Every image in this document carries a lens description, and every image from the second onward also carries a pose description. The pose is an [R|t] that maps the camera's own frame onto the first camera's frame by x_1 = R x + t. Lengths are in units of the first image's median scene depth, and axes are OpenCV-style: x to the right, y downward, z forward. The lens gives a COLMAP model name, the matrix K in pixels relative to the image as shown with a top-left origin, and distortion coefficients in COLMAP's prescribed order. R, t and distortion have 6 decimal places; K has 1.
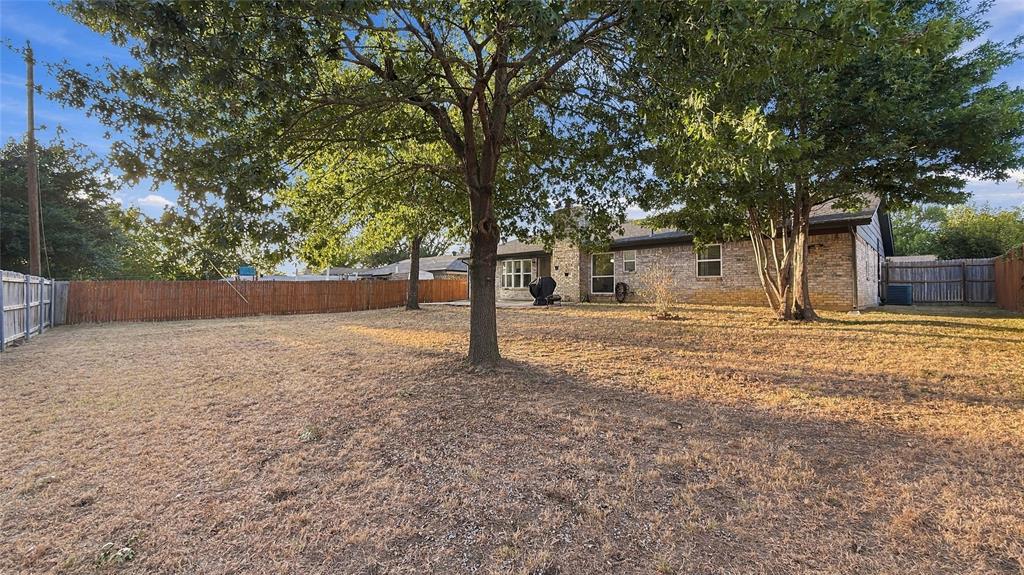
lens RADIAL K [[406.9, 0, 509.7], [0, 406.9, 272.9], [0, 0, 1]] dist [0.000371, -0.000015]
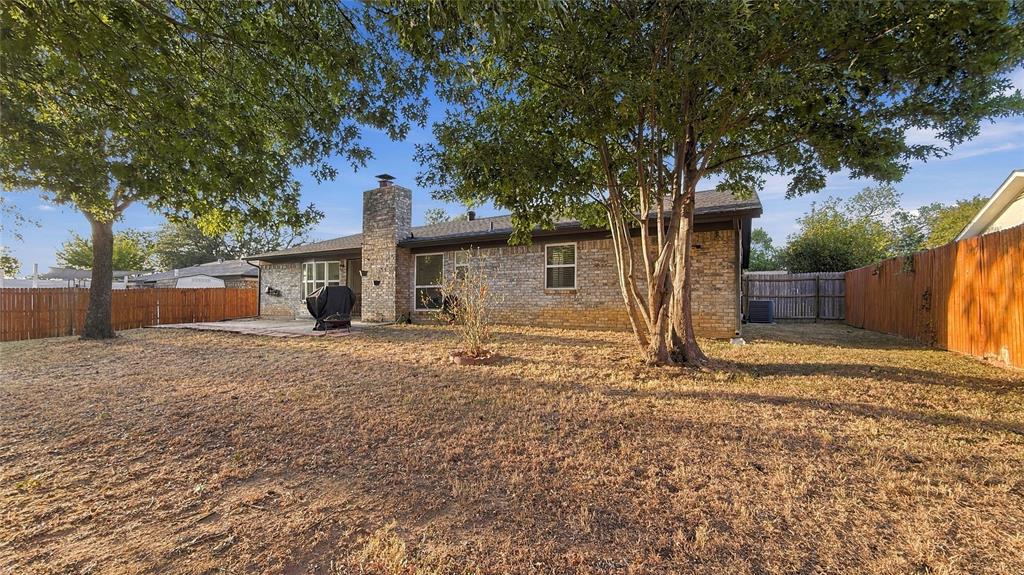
lens RADIAL K [[419.7, 0, 512.0], [0, 419.7, 287.5], [0, 0, 1]] dist [0.000468, 0.000050]
pose [[0.958603, 0.011740, 0.284504, 0.191237], [-0.014780, 0.999854, 0.008542, 0.002090], [-0.284362, -0.012393, 0.958637, 0.305158]]
